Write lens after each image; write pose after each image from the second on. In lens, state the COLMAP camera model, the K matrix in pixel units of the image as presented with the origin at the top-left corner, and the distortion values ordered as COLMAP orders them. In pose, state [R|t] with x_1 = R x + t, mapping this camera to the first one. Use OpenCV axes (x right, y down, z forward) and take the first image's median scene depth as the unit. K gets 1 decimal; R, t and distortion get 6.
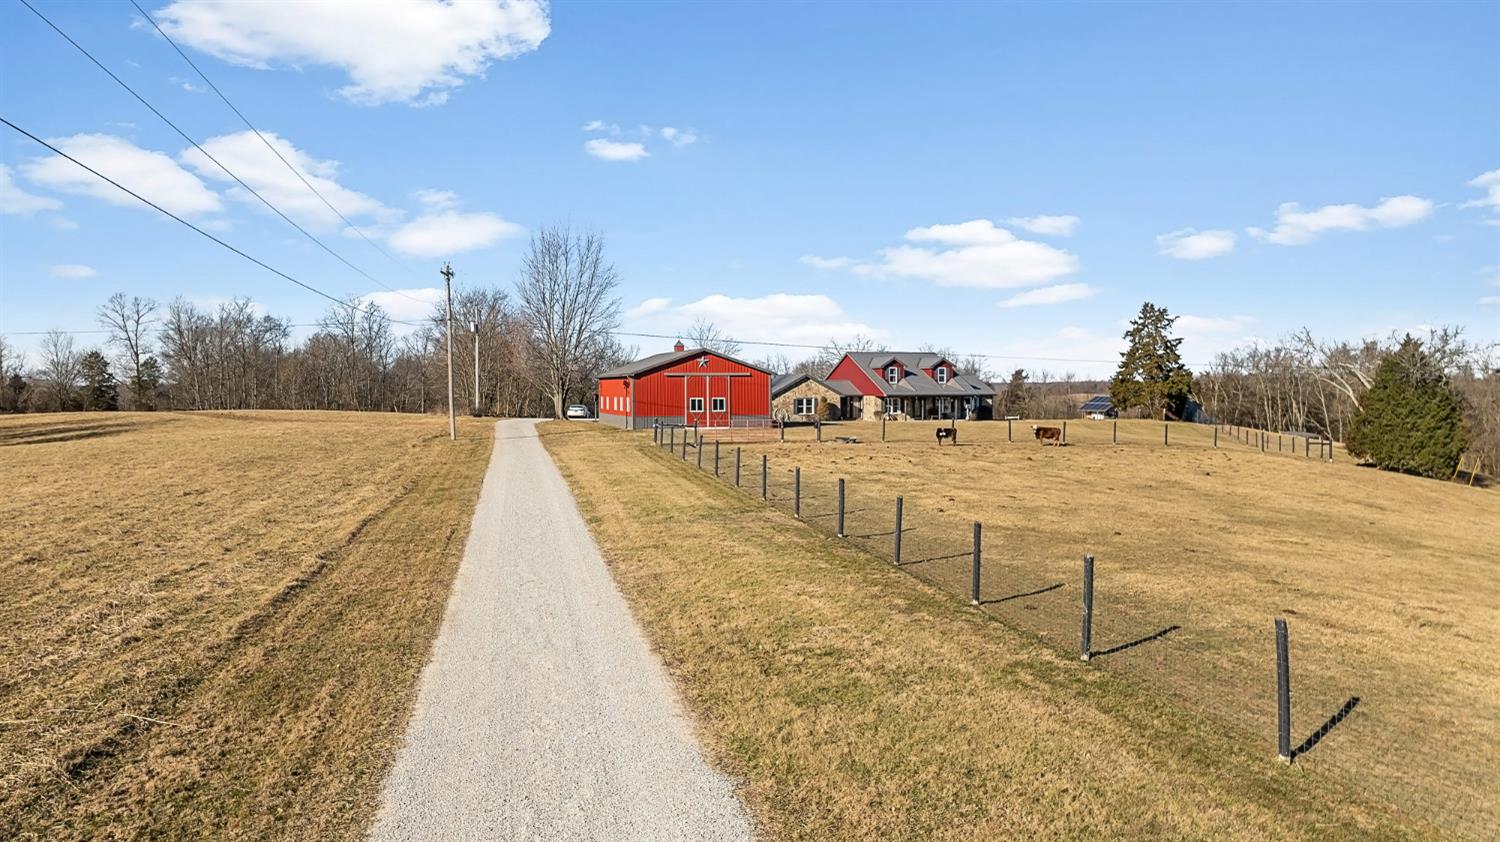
lens RADIAL K [[1105.5, 0, 752.6], [0, 1105.5, 446.7], [0, 0, 1]] dist [-0.029970, 0.033461]
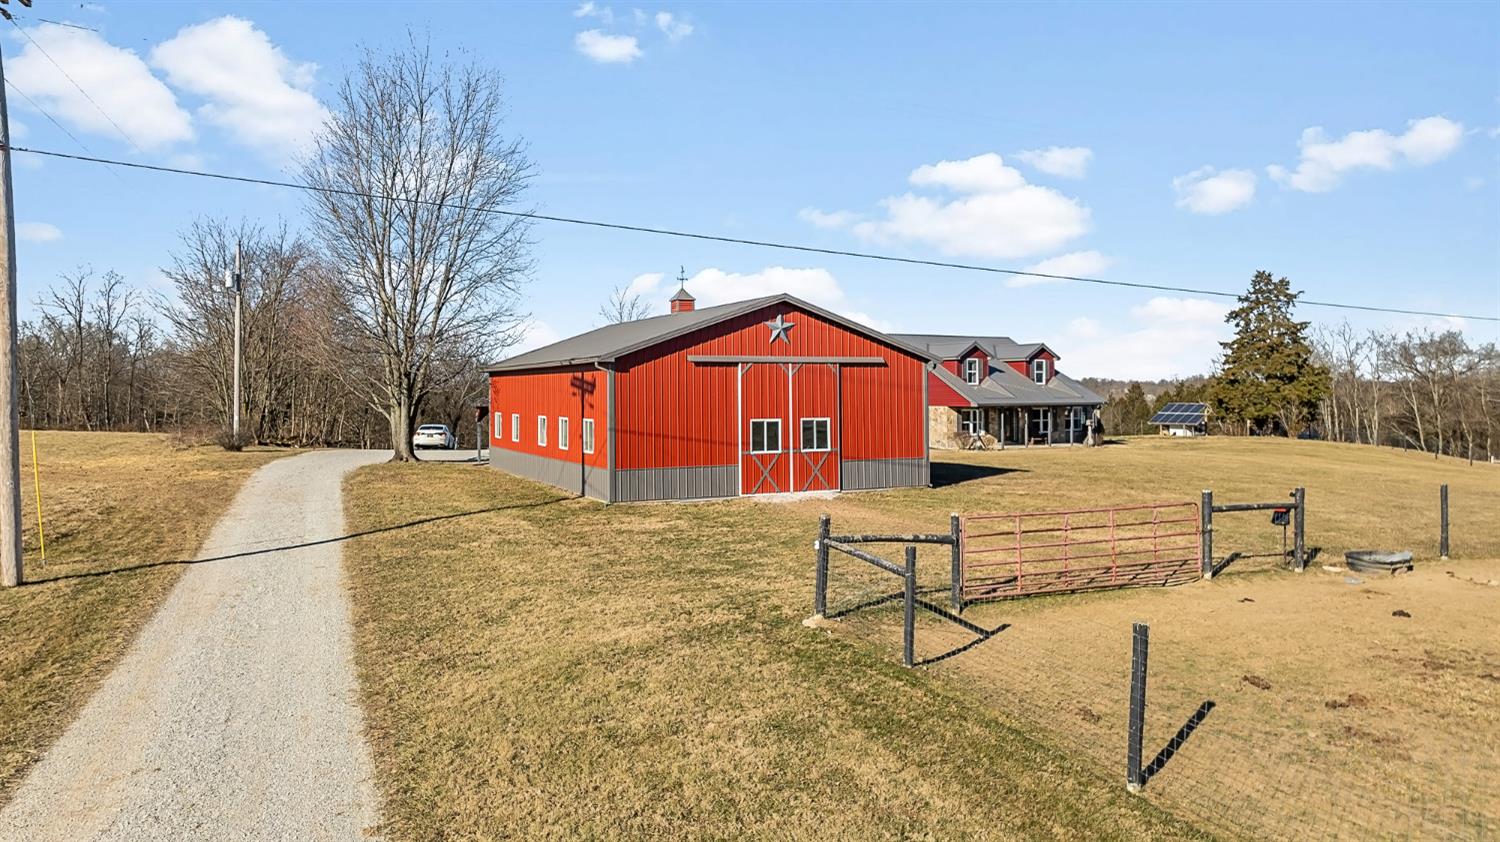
lens RADIAL K [[1105.5, 0, 754.9], [0, 1105.5, 394.4], [0, 0, 1]] dist [-0.029970, 0.033461]
pose [[0.988613, -0.001877, 0.150467, -0.081027], [0.009641, 0.998658, -0.050887, -0.023065], [-0.150170, 0.051758, 0.987305, 0.427212]]
